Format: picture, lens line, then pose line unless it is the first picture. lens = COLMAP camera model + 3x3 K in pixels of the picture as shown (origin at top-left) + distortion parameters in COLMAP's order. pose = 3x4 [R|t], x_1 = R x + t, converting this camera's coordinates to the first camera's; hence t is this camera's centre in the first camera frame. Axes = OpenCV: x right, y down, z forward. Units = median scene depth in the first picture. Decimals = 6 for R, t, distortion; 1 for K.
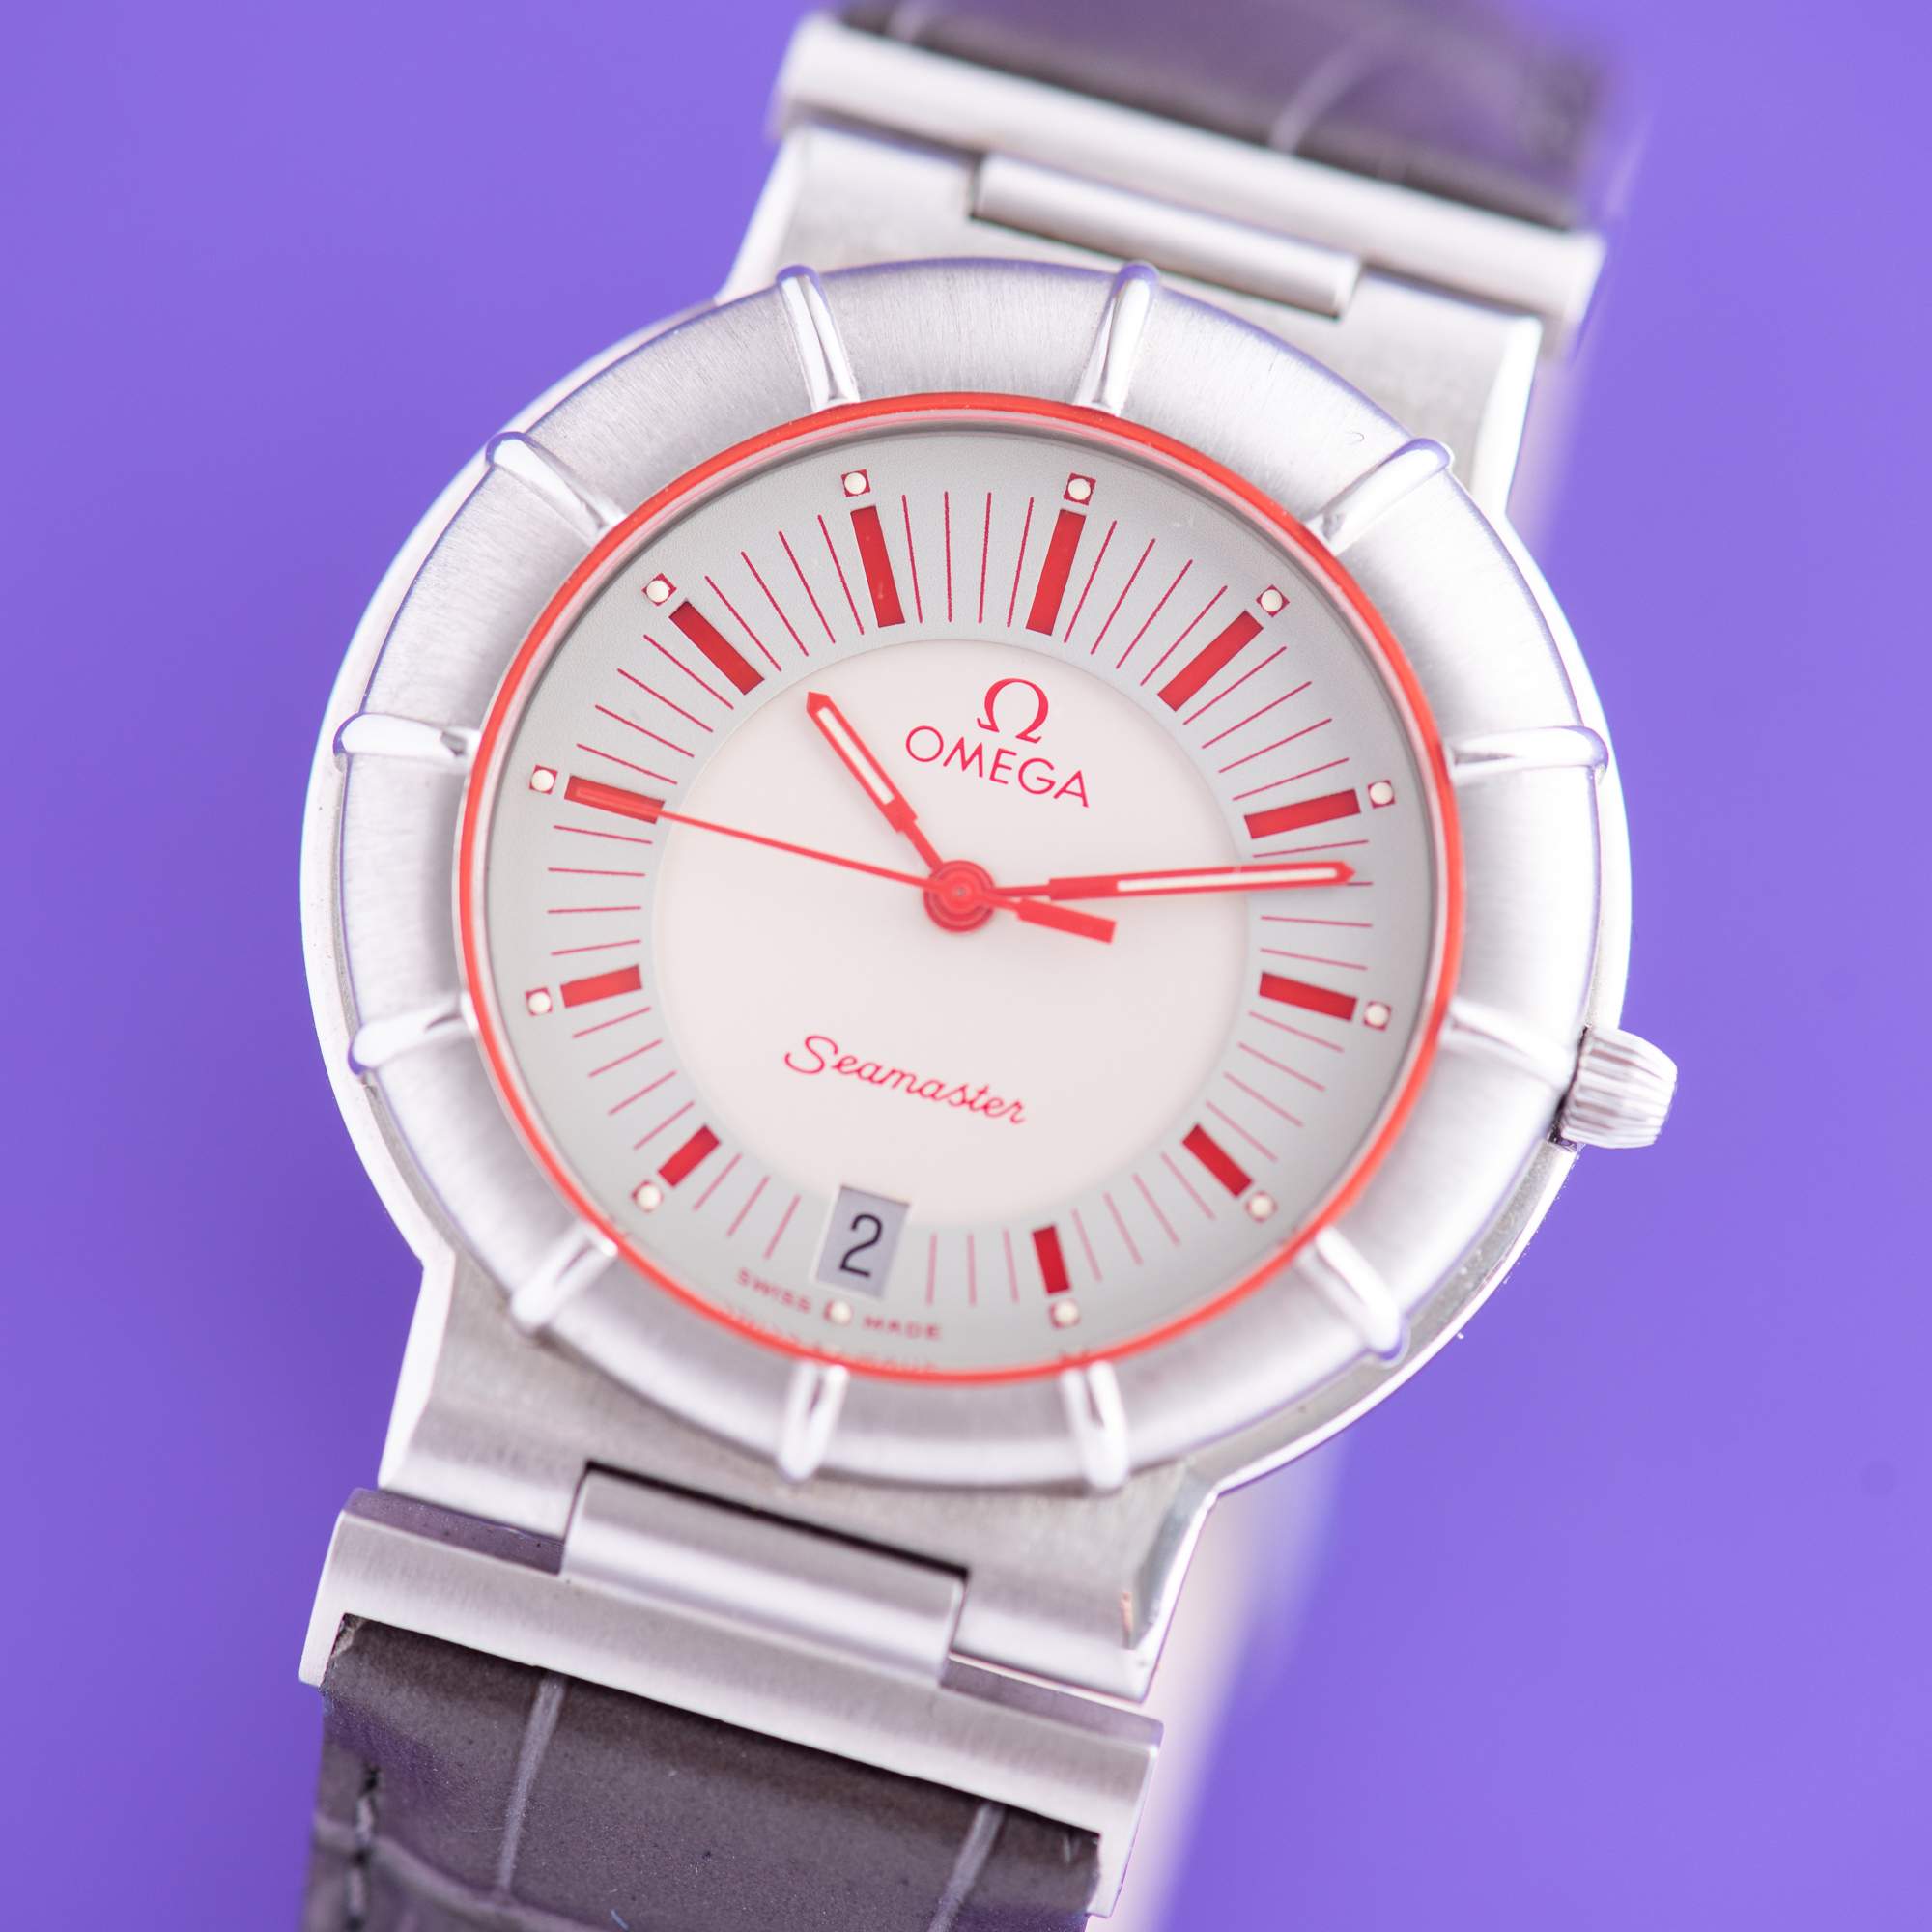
lens RADIAL K [[13037.3, 0, 966.0], [0, 13037.3, 966.0], [0, 0, 1]] dist [-0.129256, -34.169954]
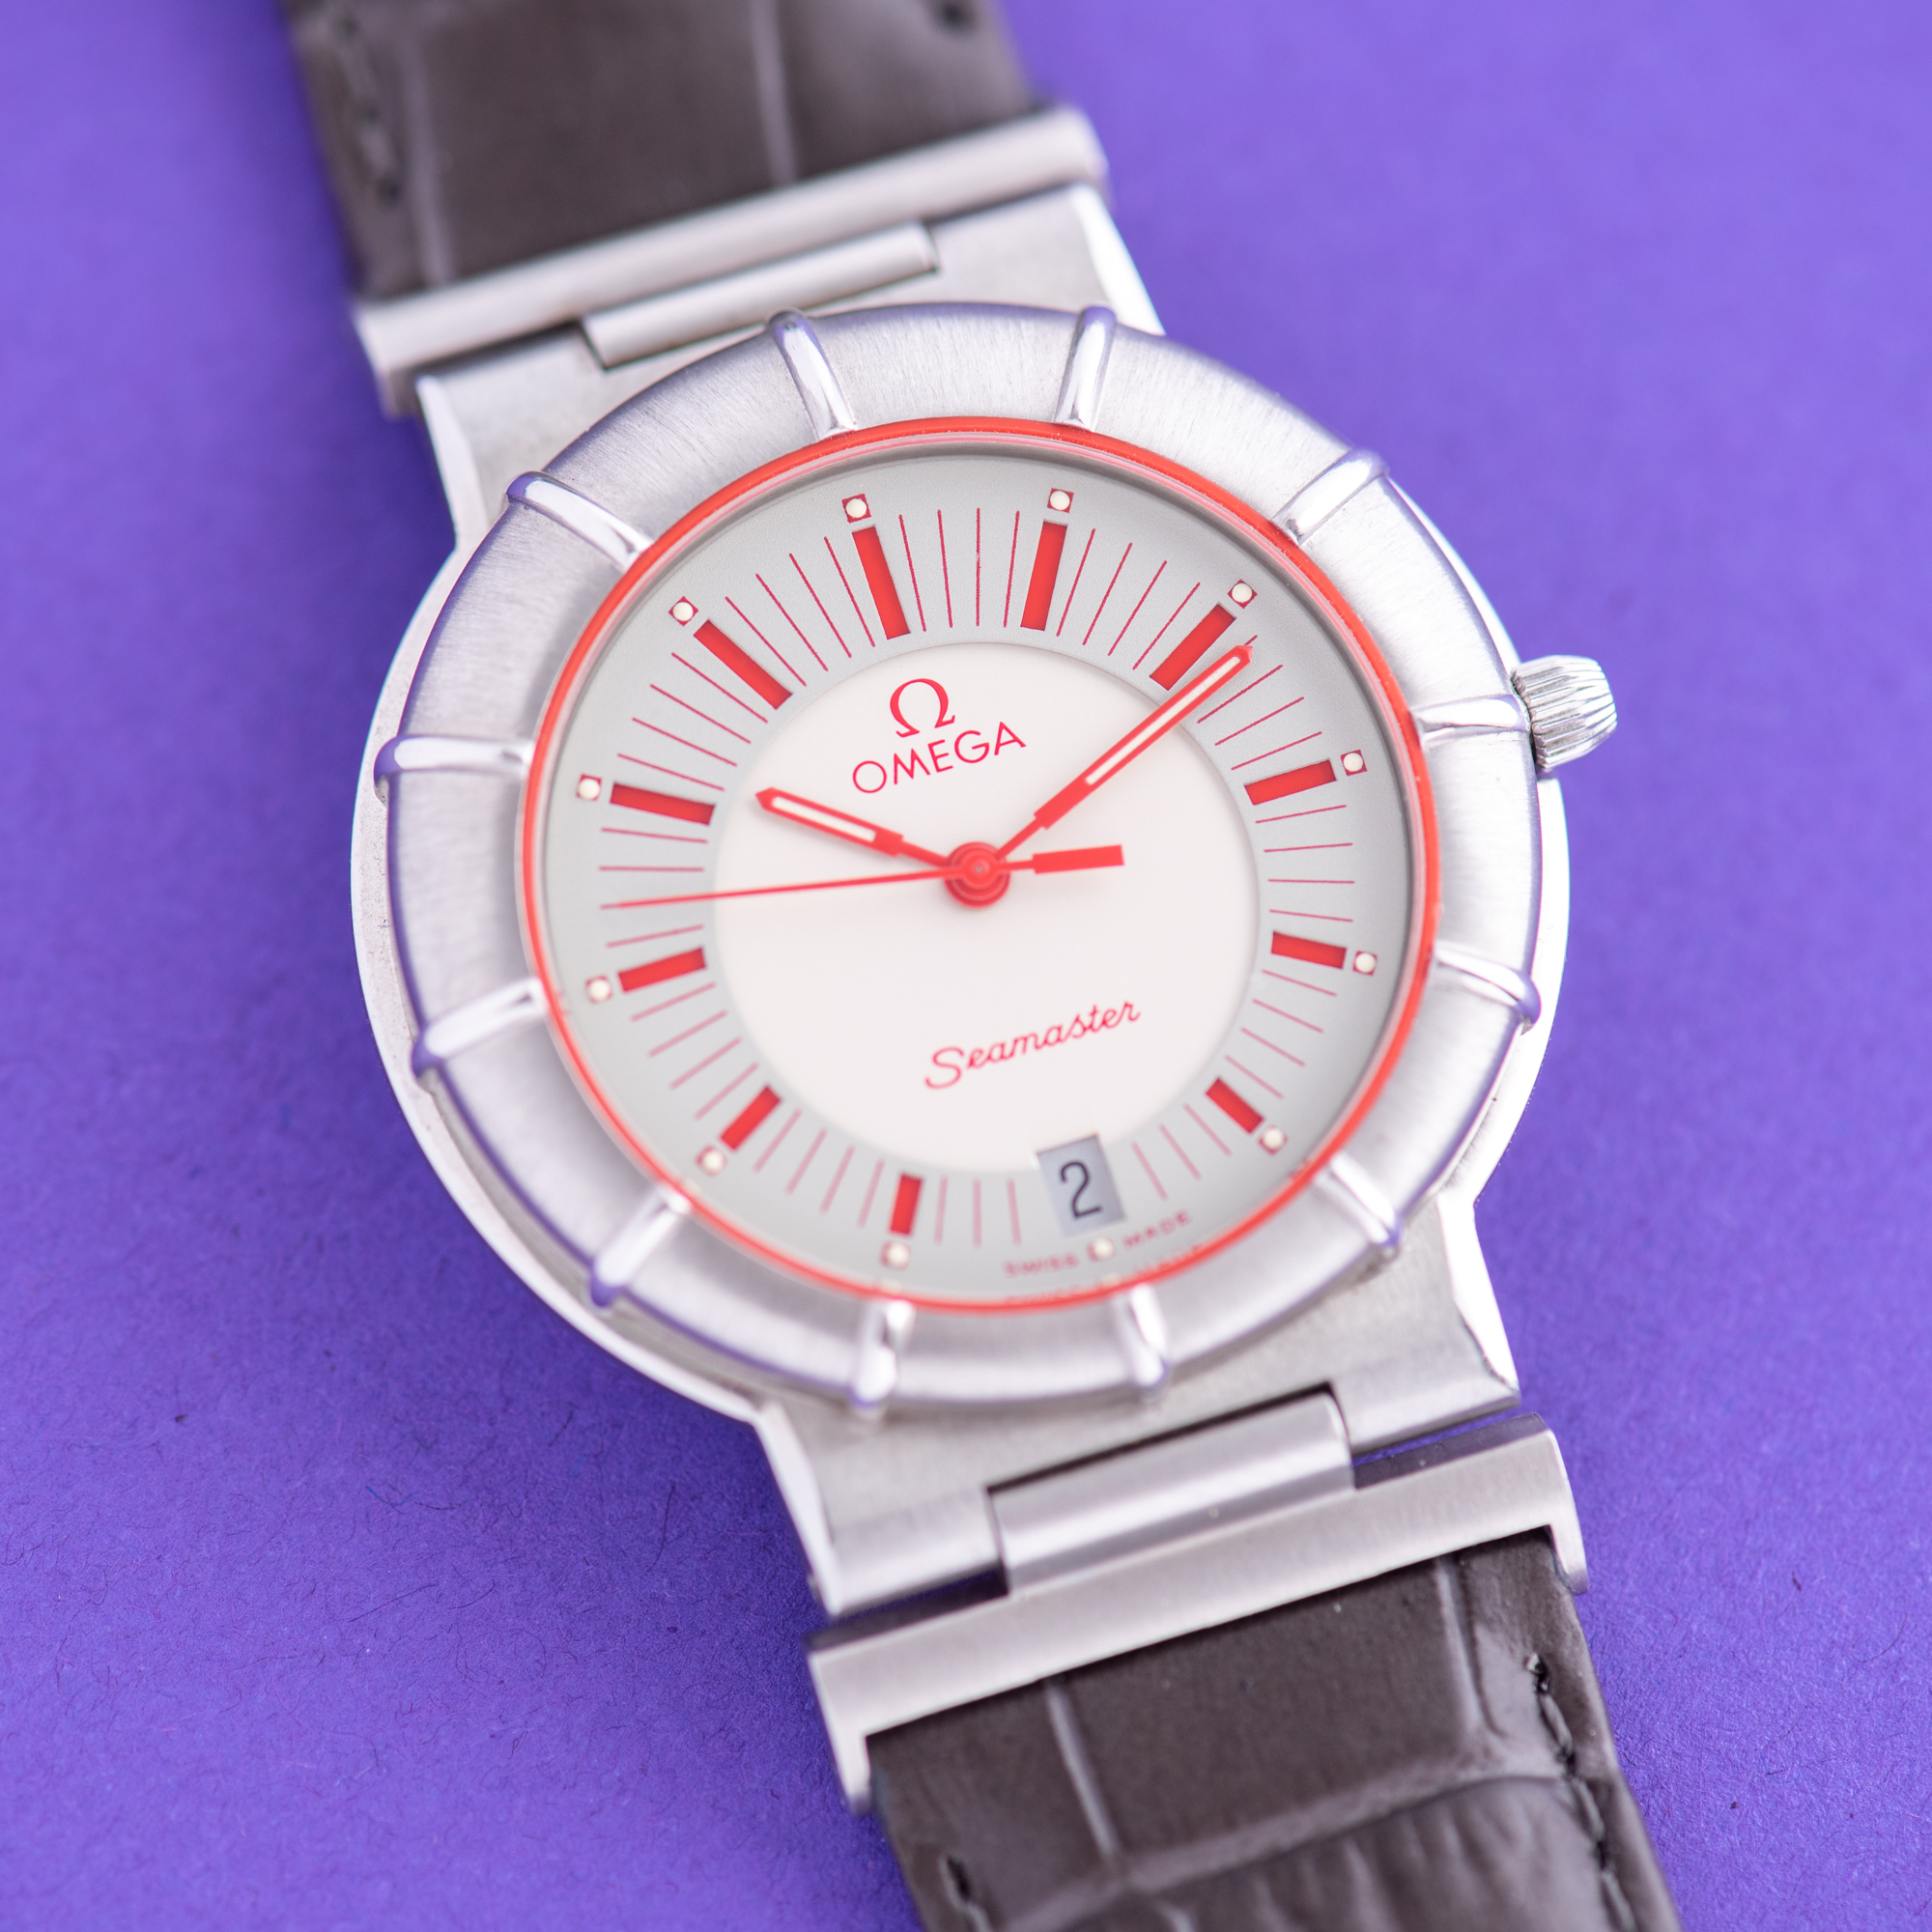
lens RADIAL K [[13037.3, 0, 966.0], [0, 13037.3, 966.0], [0, 0, 1]] dist [-0.129256, -34.169954]
pose [[0.825761, -0.530444, 0.191699, -0.214453], [0.538330, 0.842638, 0.012729, -0.013283], [-0.168285, 0.092686, 0.981371, -0.069964]]
